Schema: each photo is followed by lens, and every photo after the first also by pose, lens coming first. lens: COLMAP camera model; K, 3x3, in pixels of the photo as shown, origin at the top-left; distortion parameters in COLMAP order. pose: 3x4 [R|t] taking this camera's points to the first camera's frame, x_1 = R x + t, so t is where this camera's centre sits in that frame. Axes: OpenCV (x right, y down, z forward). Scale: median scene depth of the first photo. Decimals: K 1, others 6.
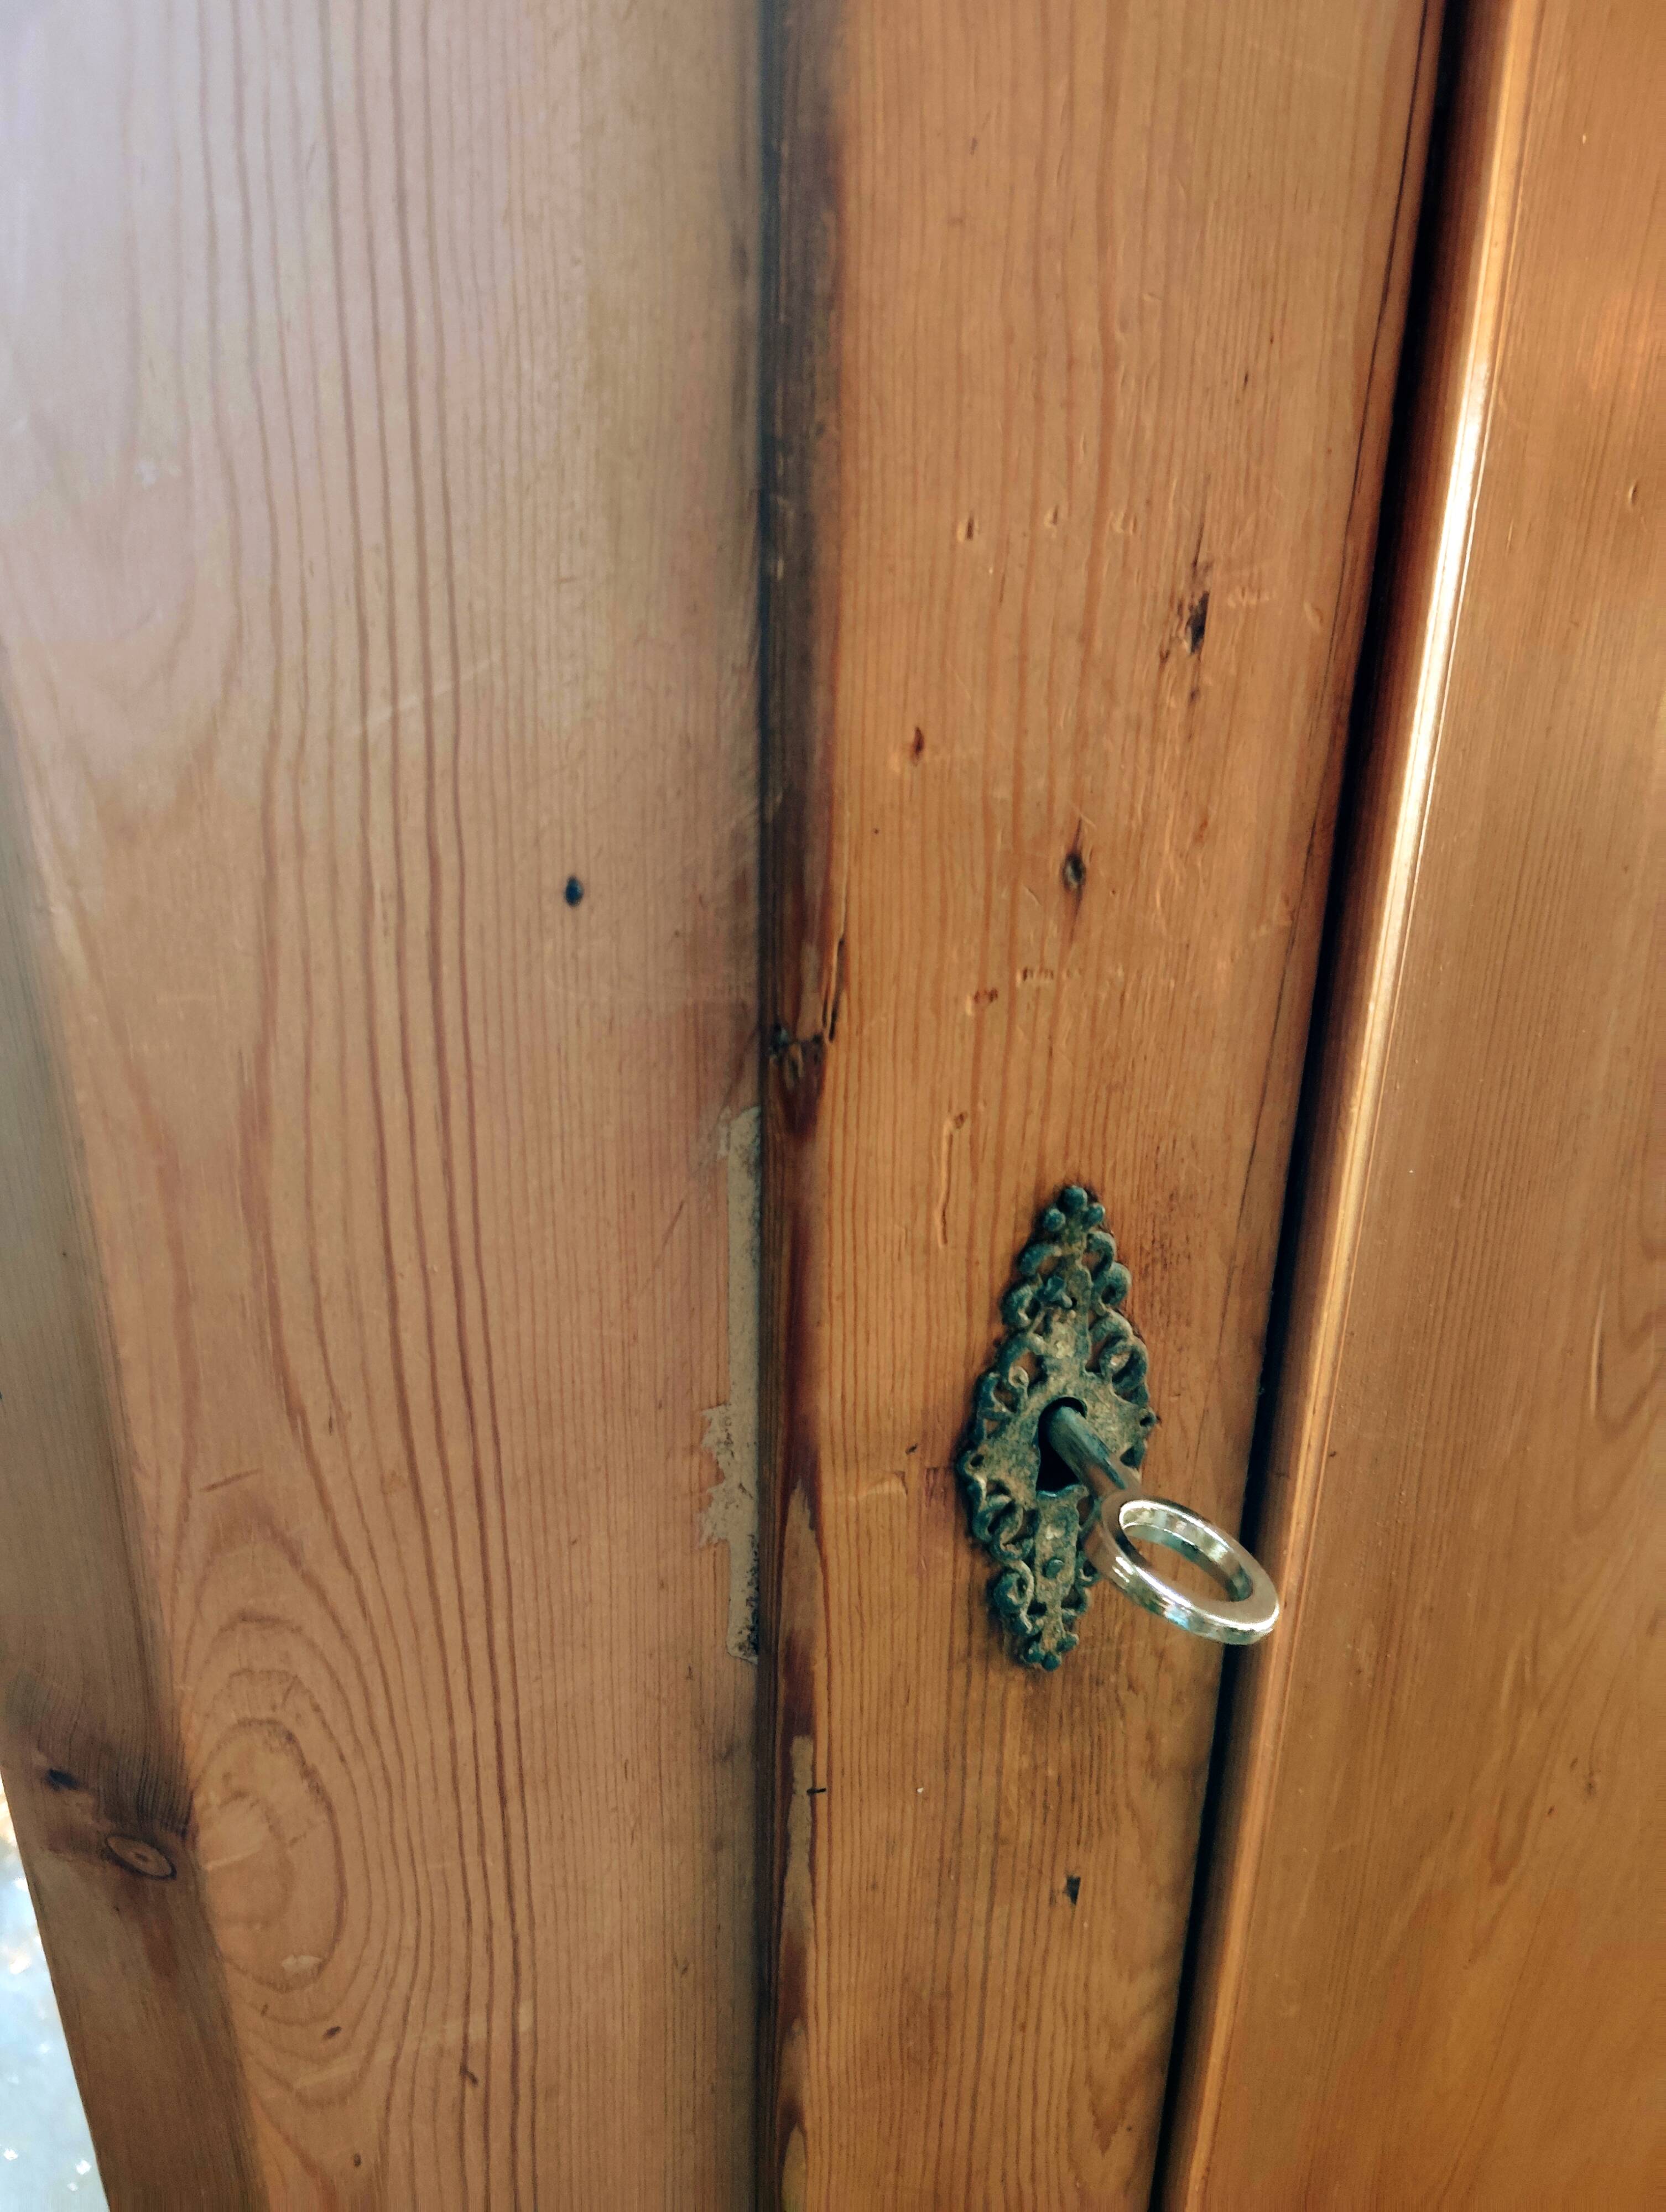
lens RADIAL K [[1765.7, 0, 823.4], [0, 1765.7, 1115.1], [0, 0, 1]] dist [0.071962, -0.151262]
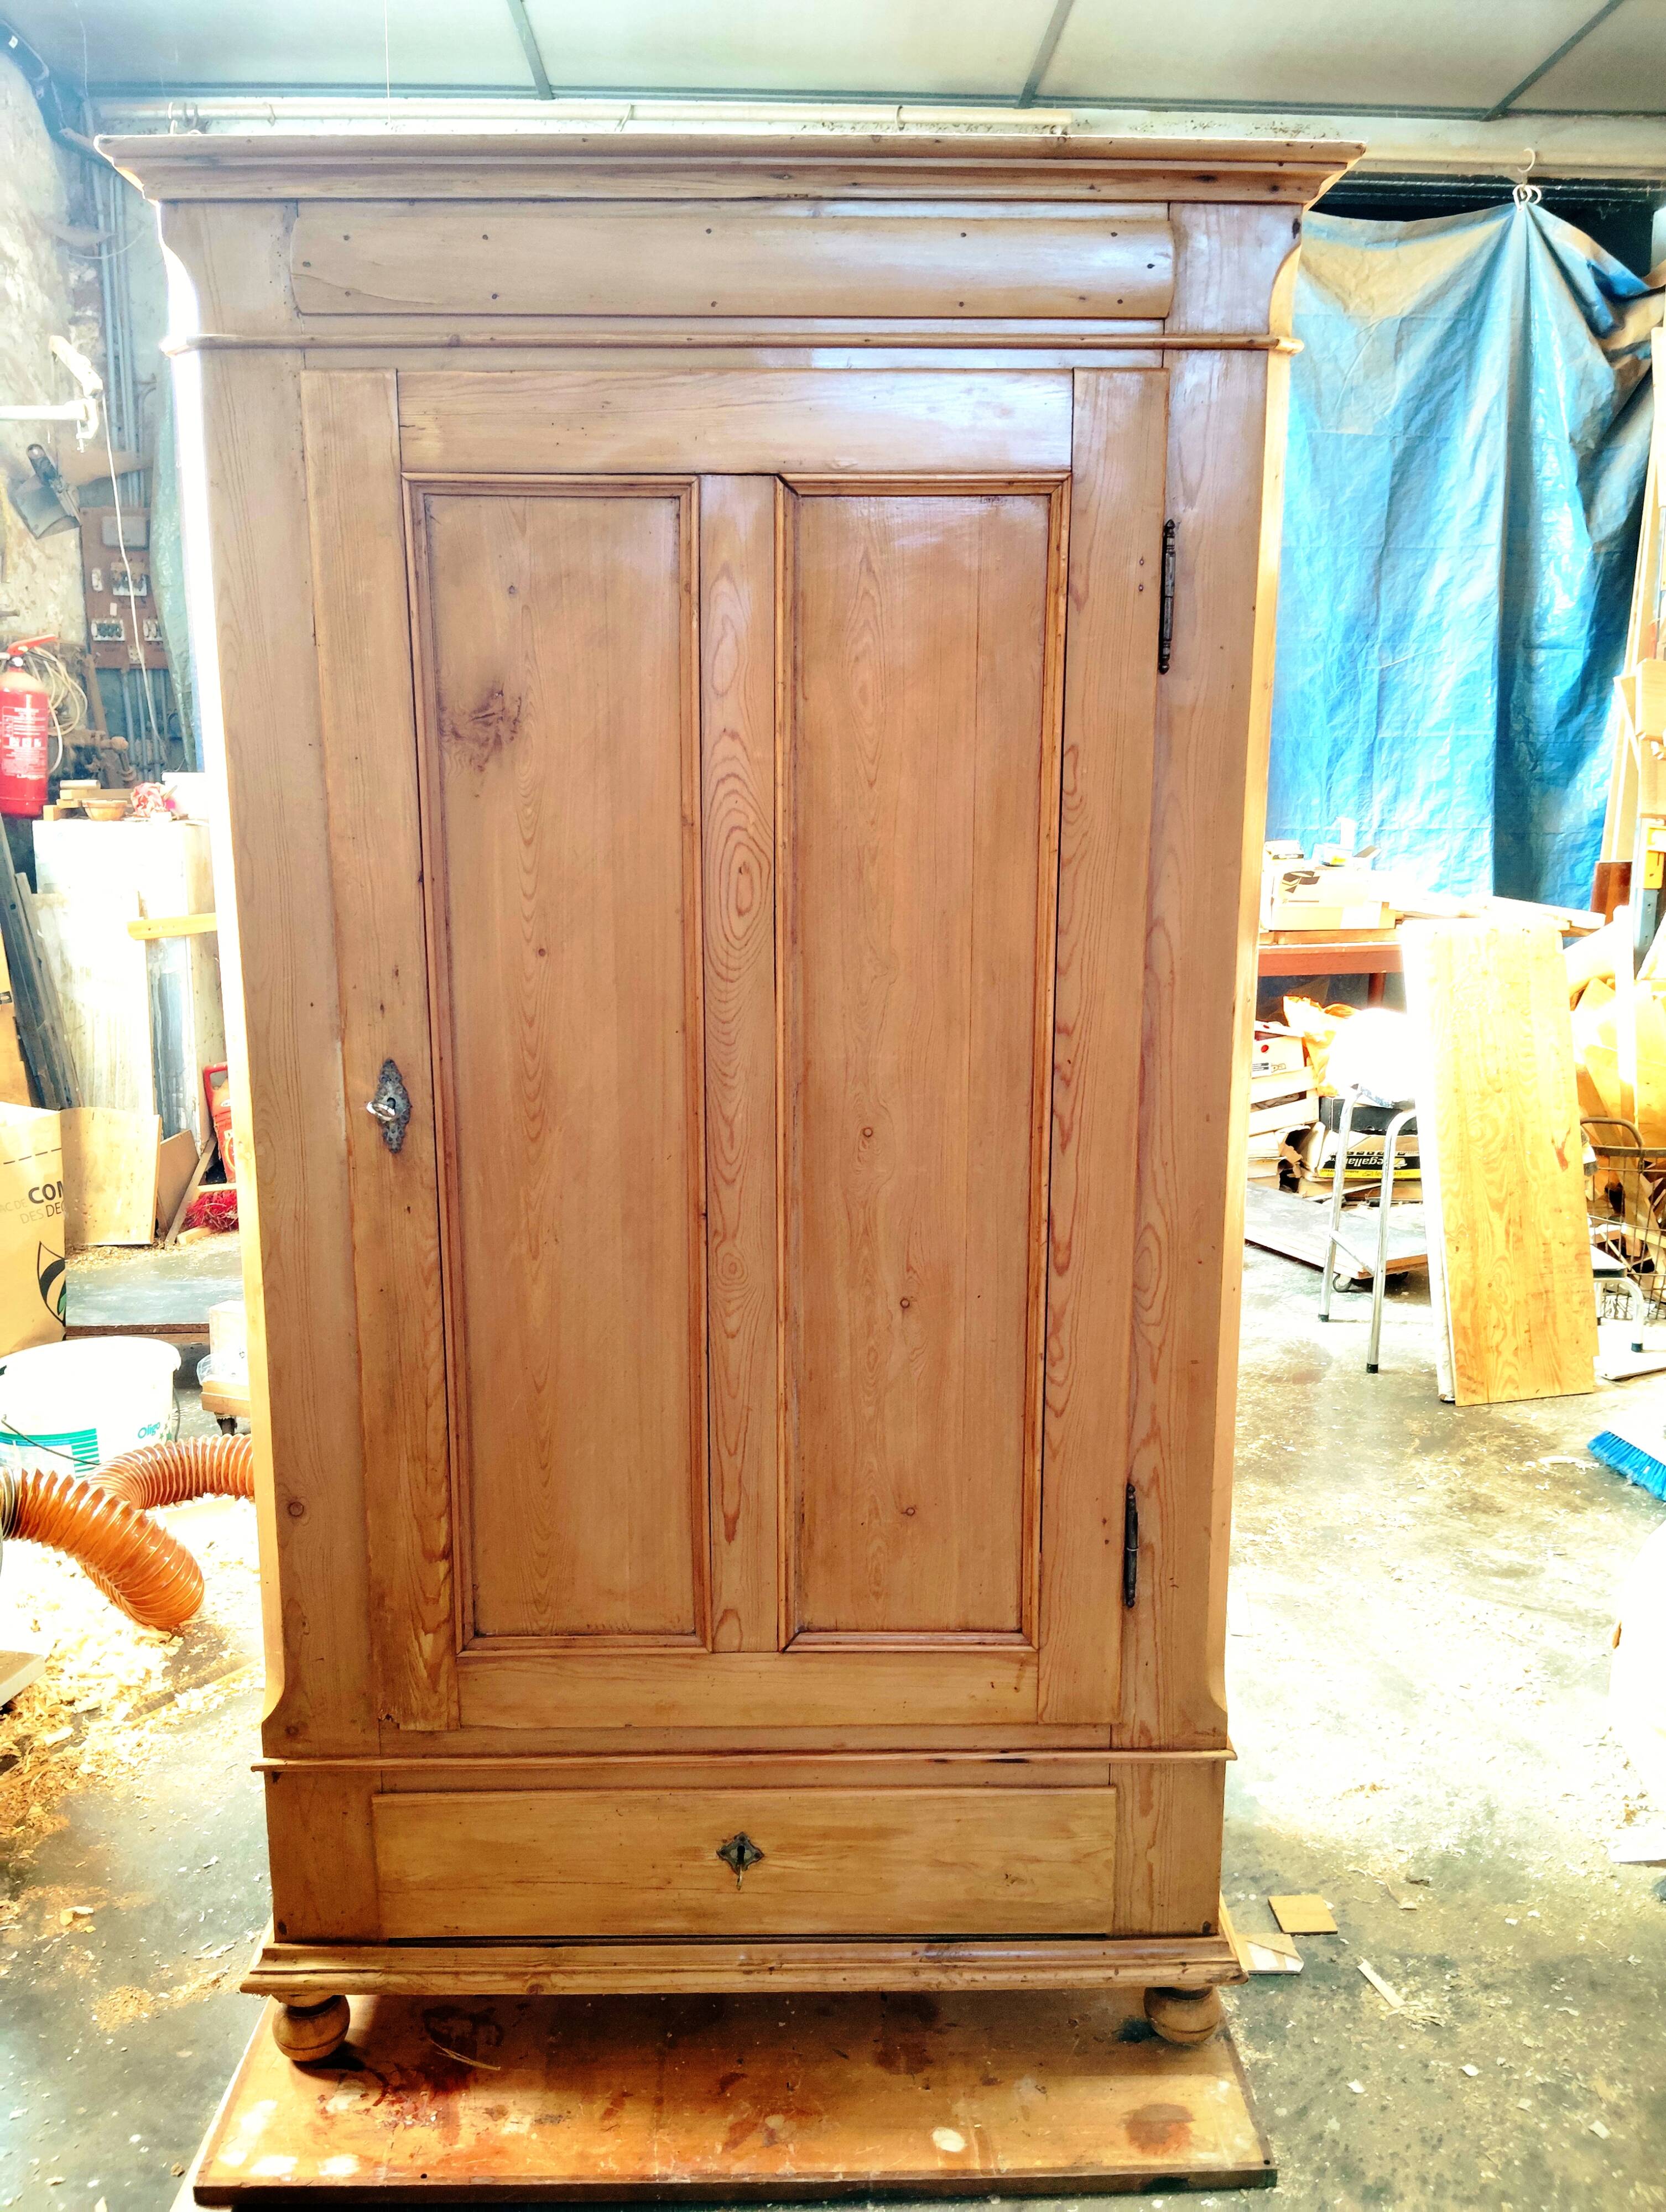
lens RADIAL K [[1763.6, 0, 830.5], [0, 1763.6, 1115.5], [0, 0, 1]] dist [0.071655, -0.150017]
pose [[0.927570, 0.067989, -0.367411, 3.756733], [-0.142379, 0.973434, -0.179318, 1.093023], [0.345459, 0.218642, 0.912608, -3.978729]]
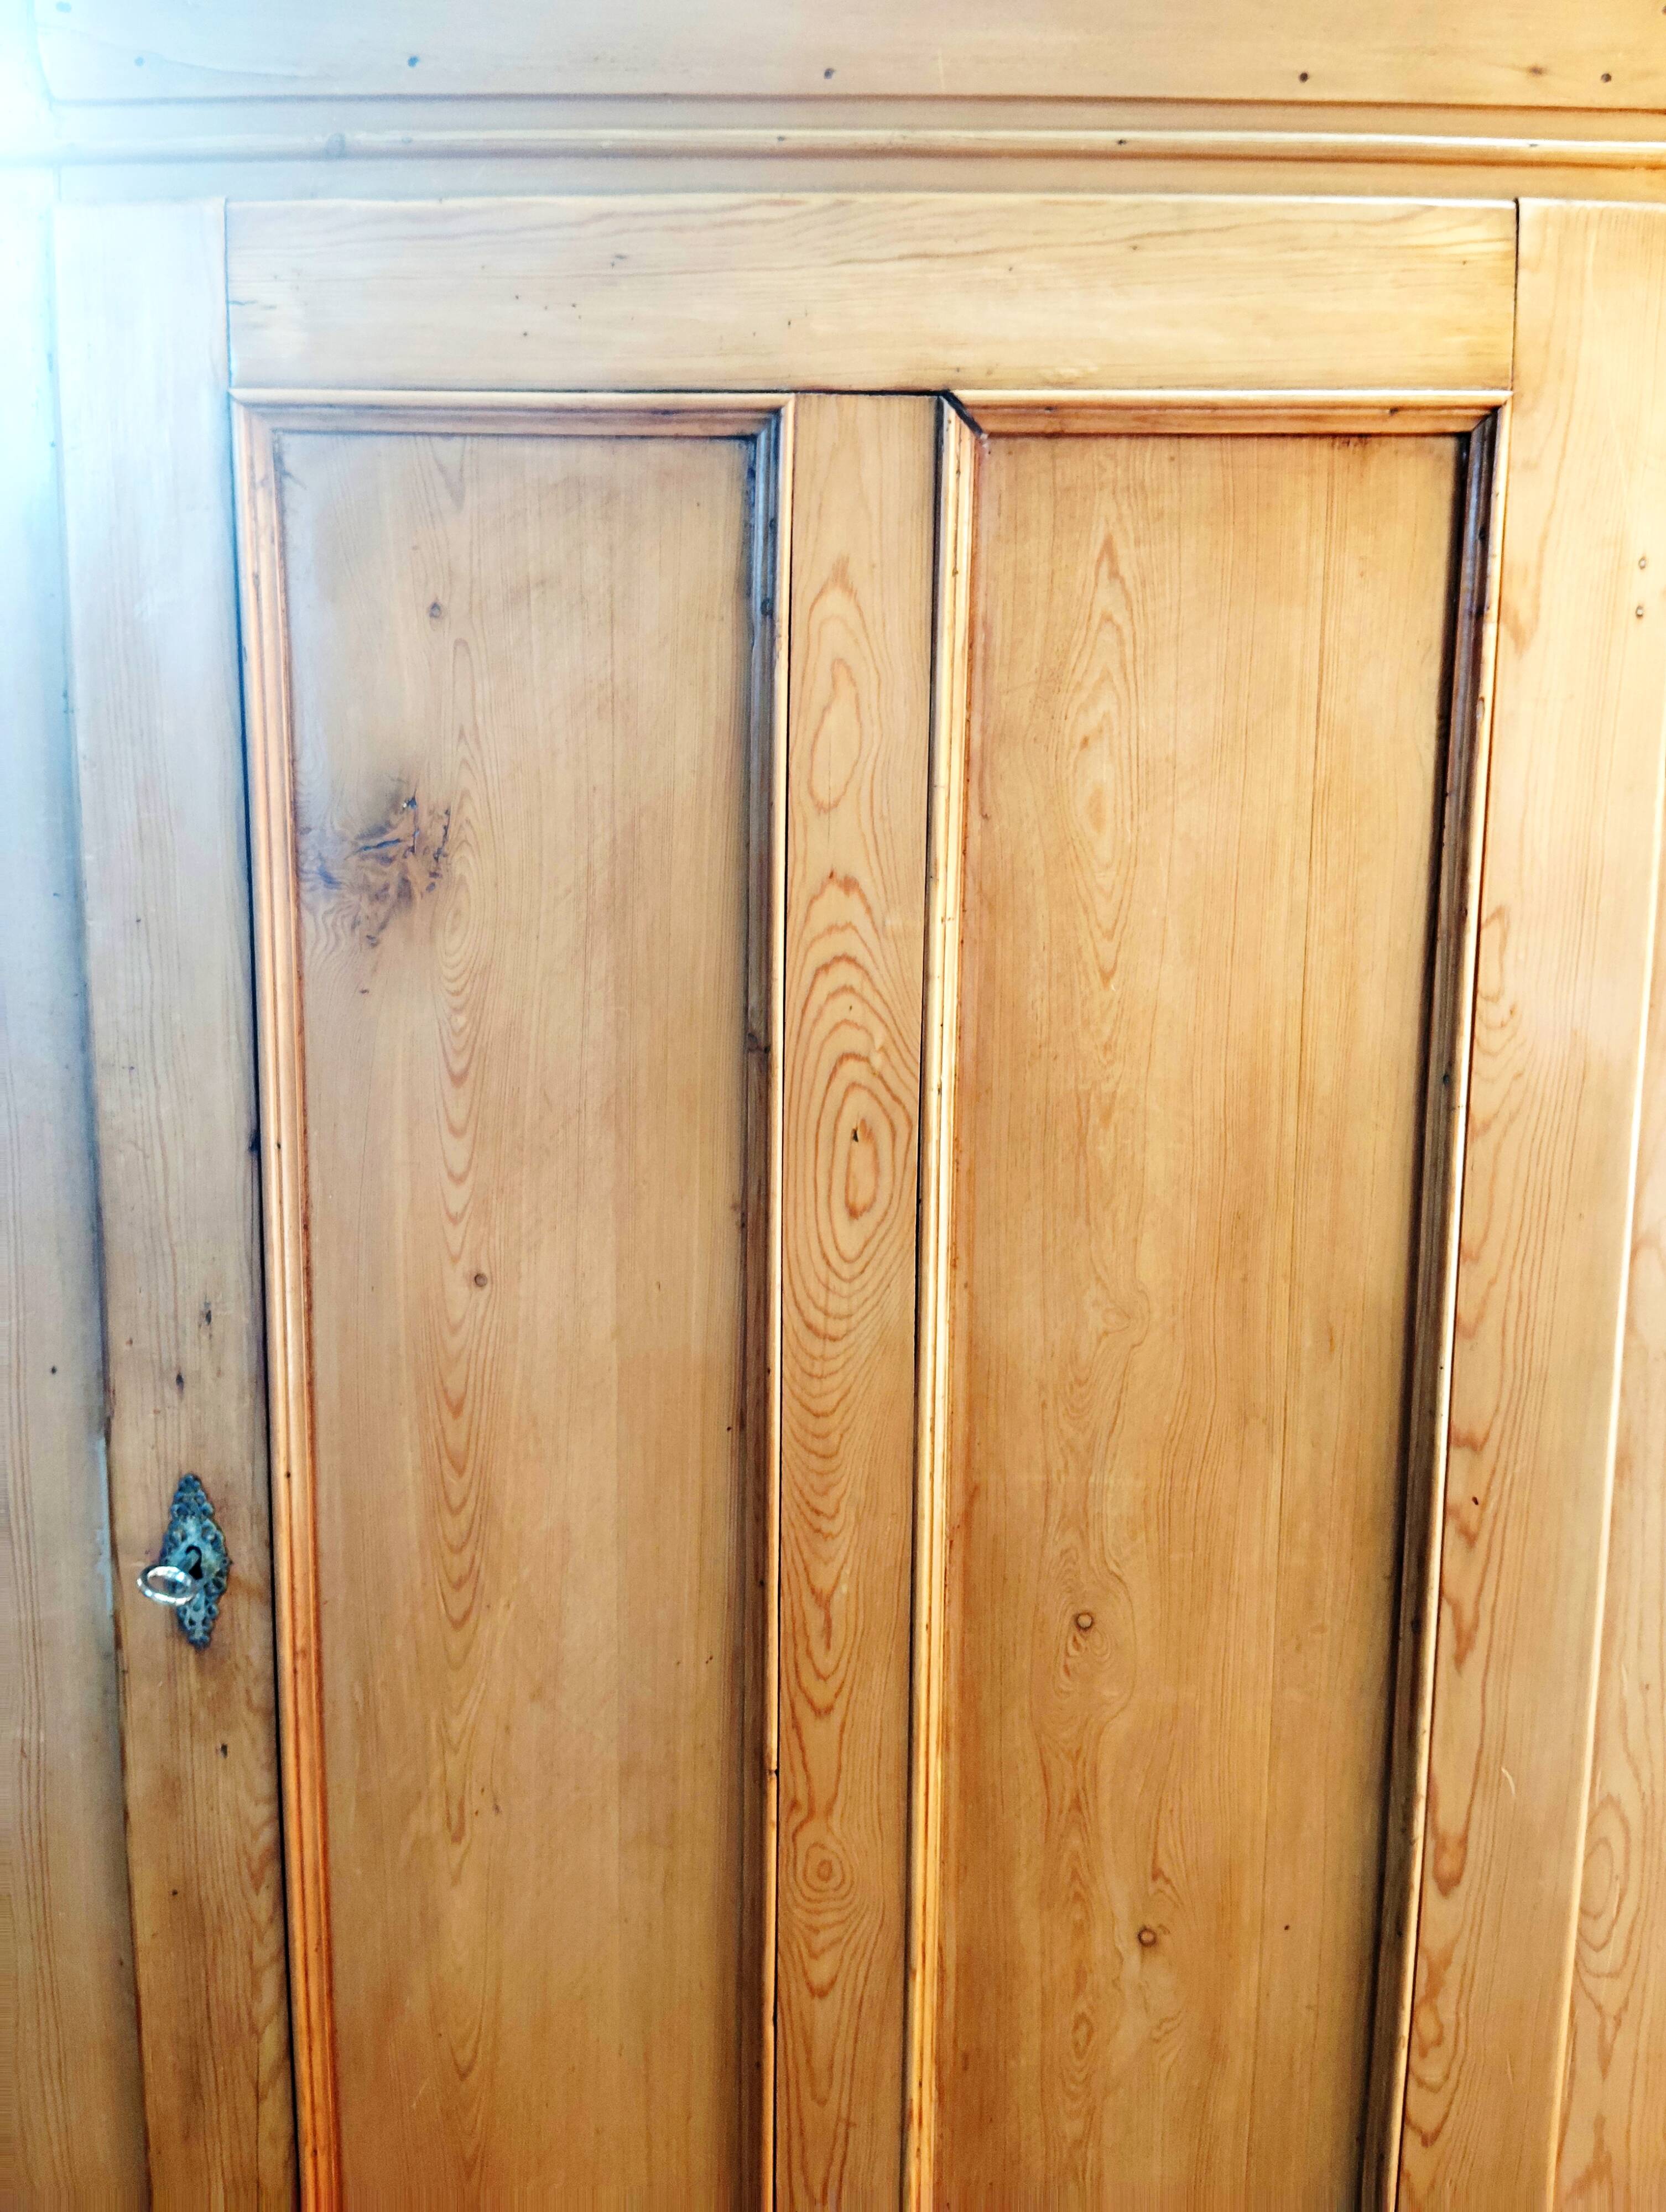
lens RADIAL K [[1765.7, 0, 823.4], [0, 1765.7, 1115.1], [0, 0, 1]] dist [0.071962, -0.151262]
pose [[0.914626, 0.056085, -0.400391, 2.444196], [-0.162833, 0.957559, -0.237835, -0.006486], [0.370060, 0.282727, 0.884941, -1.659306]]
